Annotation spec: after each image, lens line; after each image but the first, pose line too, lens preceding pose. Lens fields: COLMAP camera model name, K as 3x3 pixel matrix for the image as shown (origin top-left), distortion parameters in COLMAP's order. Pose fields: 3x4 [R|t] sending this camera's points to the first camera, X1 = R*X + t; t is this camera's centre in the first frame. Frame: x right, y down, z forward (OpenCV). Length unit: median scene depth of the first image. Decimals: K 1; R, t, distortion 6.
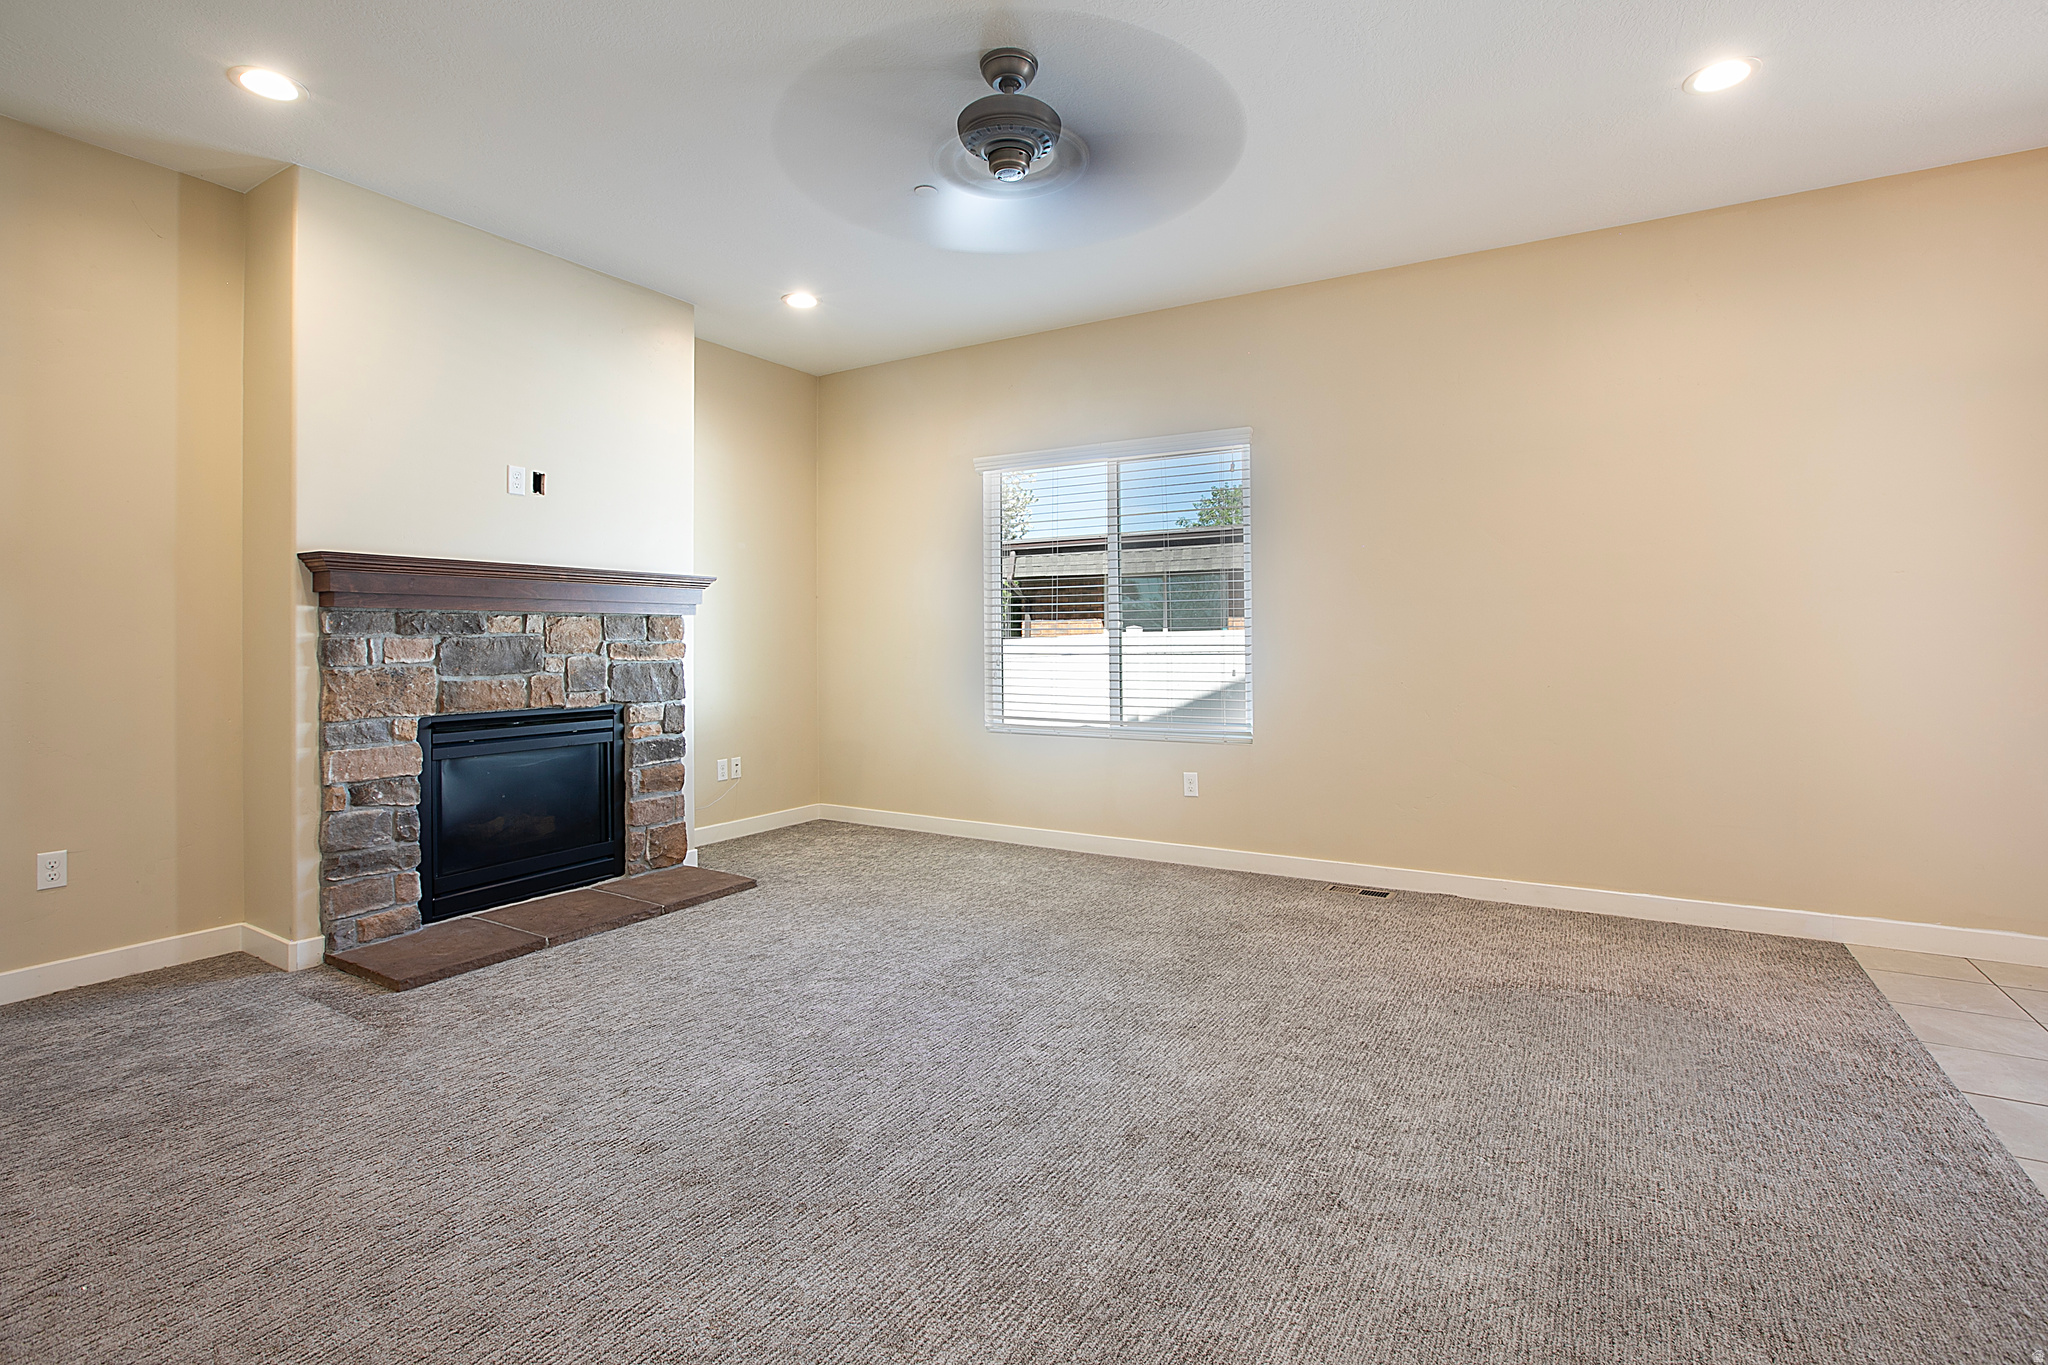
lens RADIAL K [[974.5, 0, 1035.8], [0, 974.5, 624.4], [0, 0, 1]] dist [-0.043005, 0.016503]
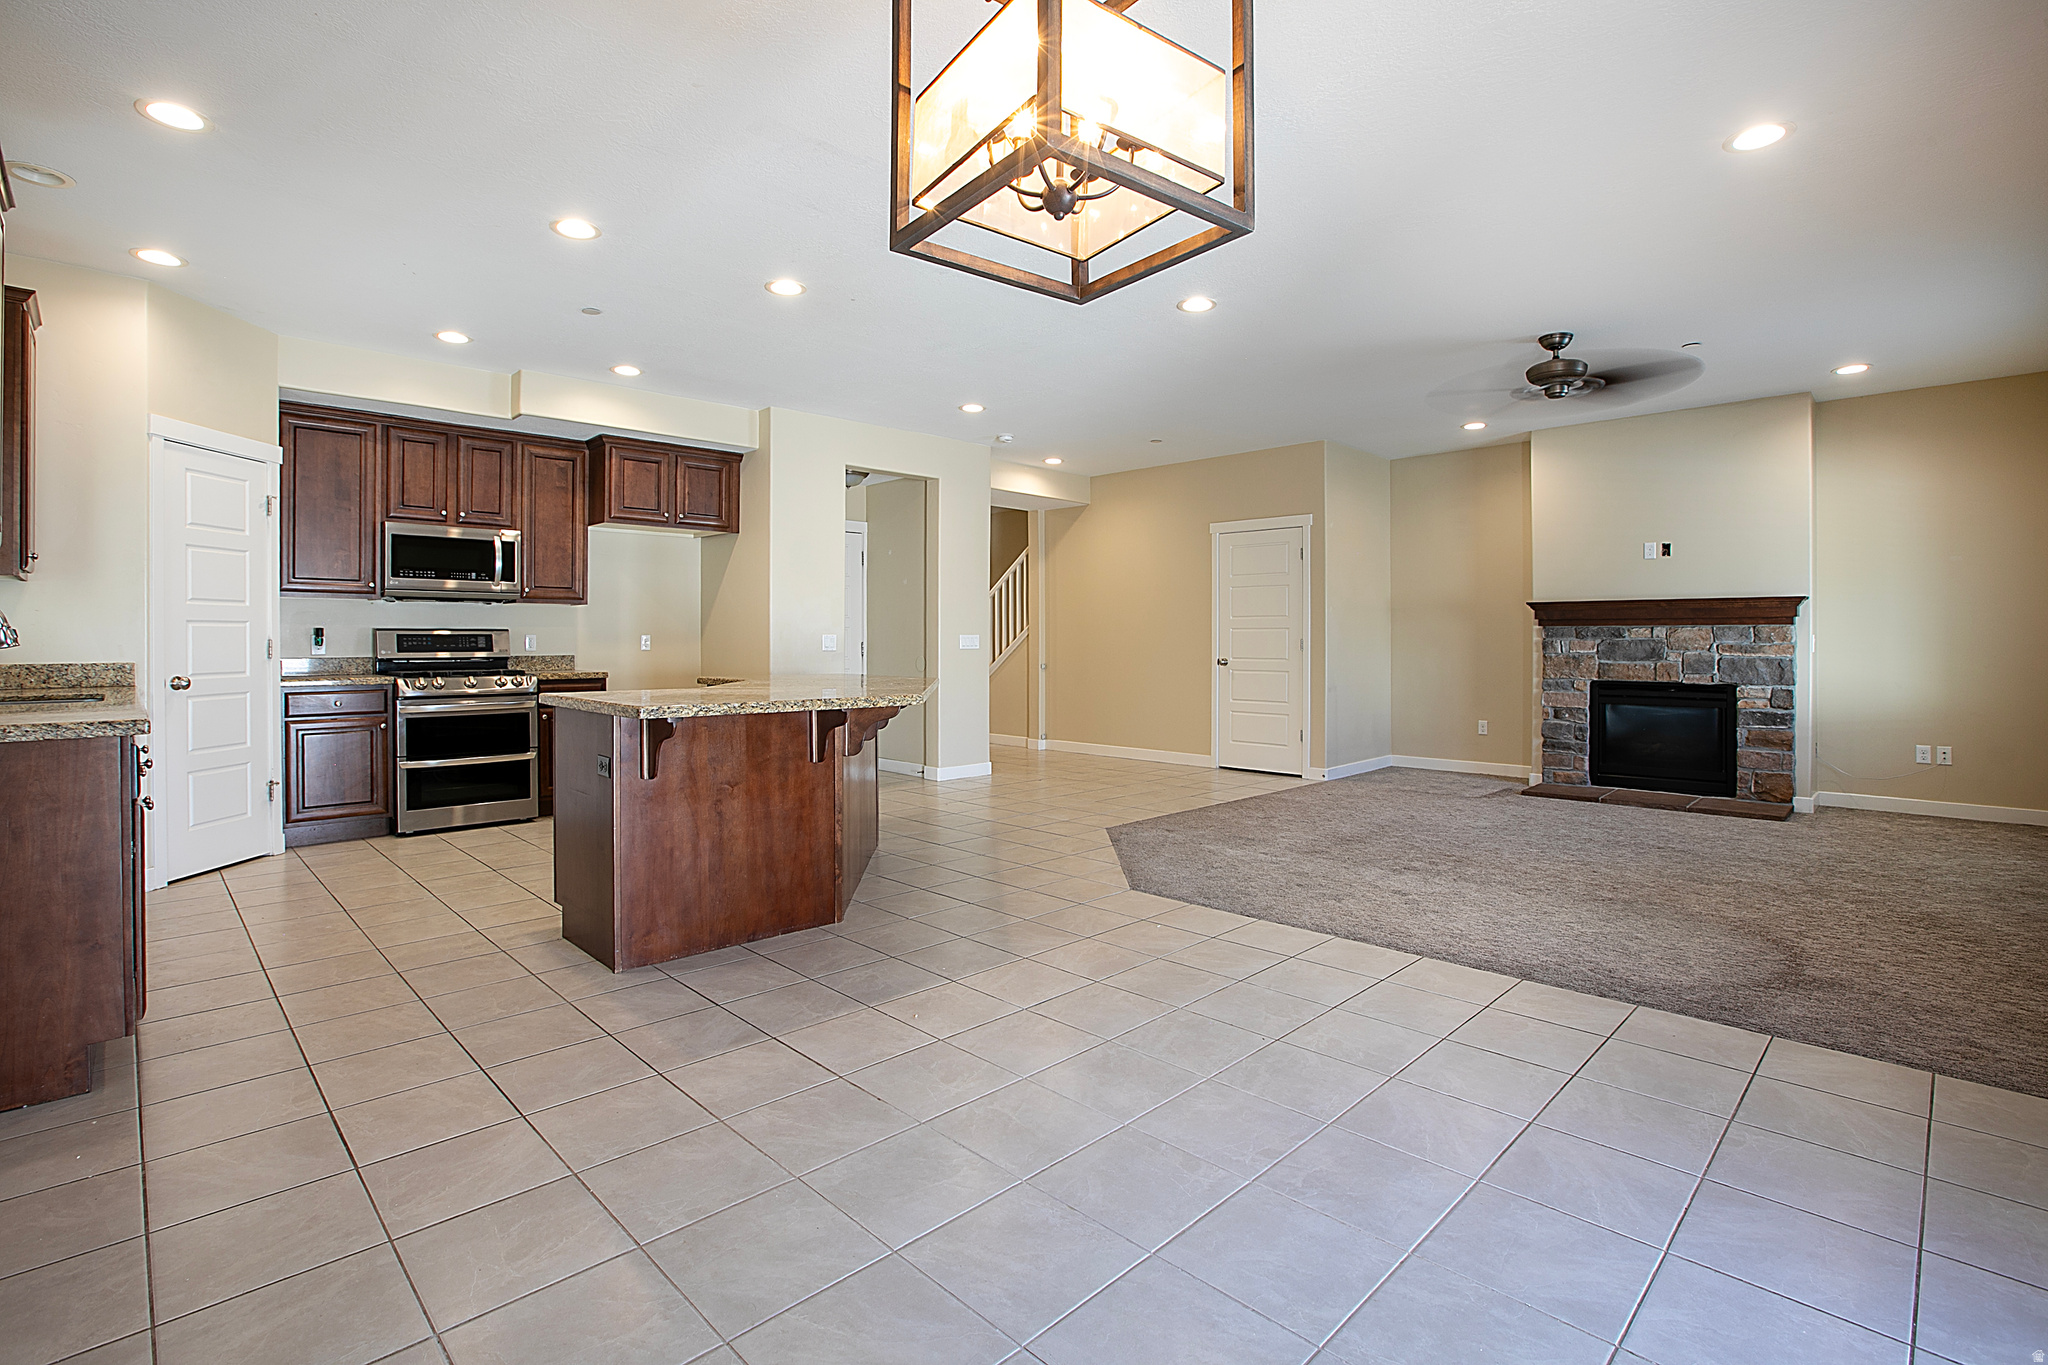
lens RADIAL K [[957.6, 0, 1018.7], [0, 957.6, 648.2], [0, 0, 1]] dist [-0.059017, 0.025025]
pose [[-0.260025, 0.009778, -0.965552, 1.408374], [0.011500, 0.999909, 0.007029, 0.002786], [0.965533, -0.009277, -0.260114, 0.332170]]
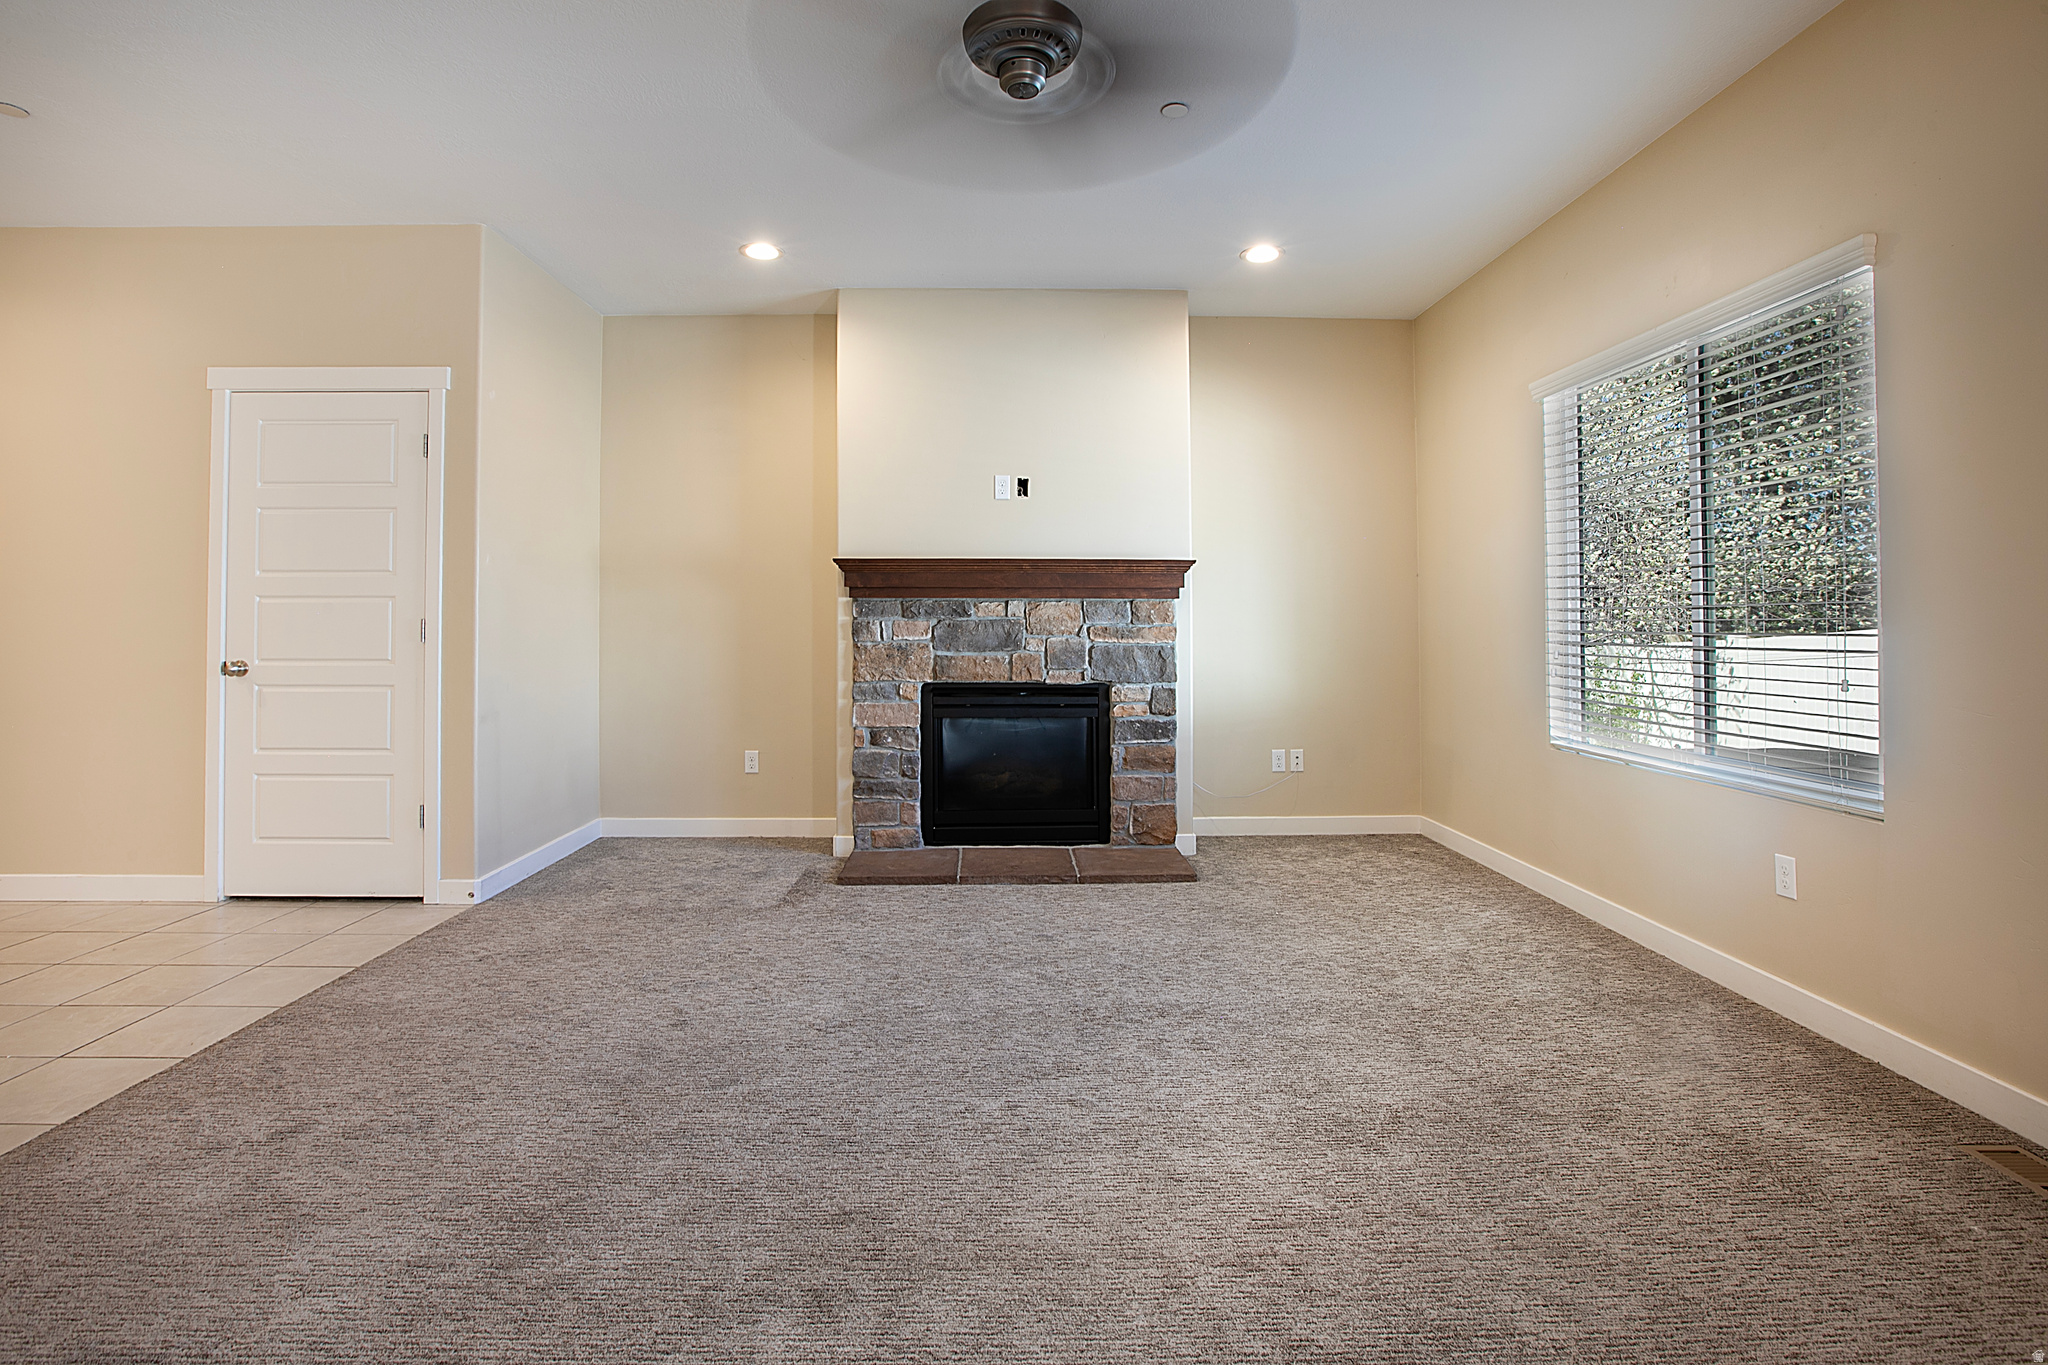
lens RADIAL K [[994.3, 0, 1020.3], [0, 994.3, 597.6], [0, 0, 1]] dist [-0.048250, 0.019692]
pose [[0.525179, -0.018339, -0.850794, 0.506685], [0.008890, 0.999831, -0.016063, 0.005225], [0.850946, 0.000872, 0.525253, 0.379234]]
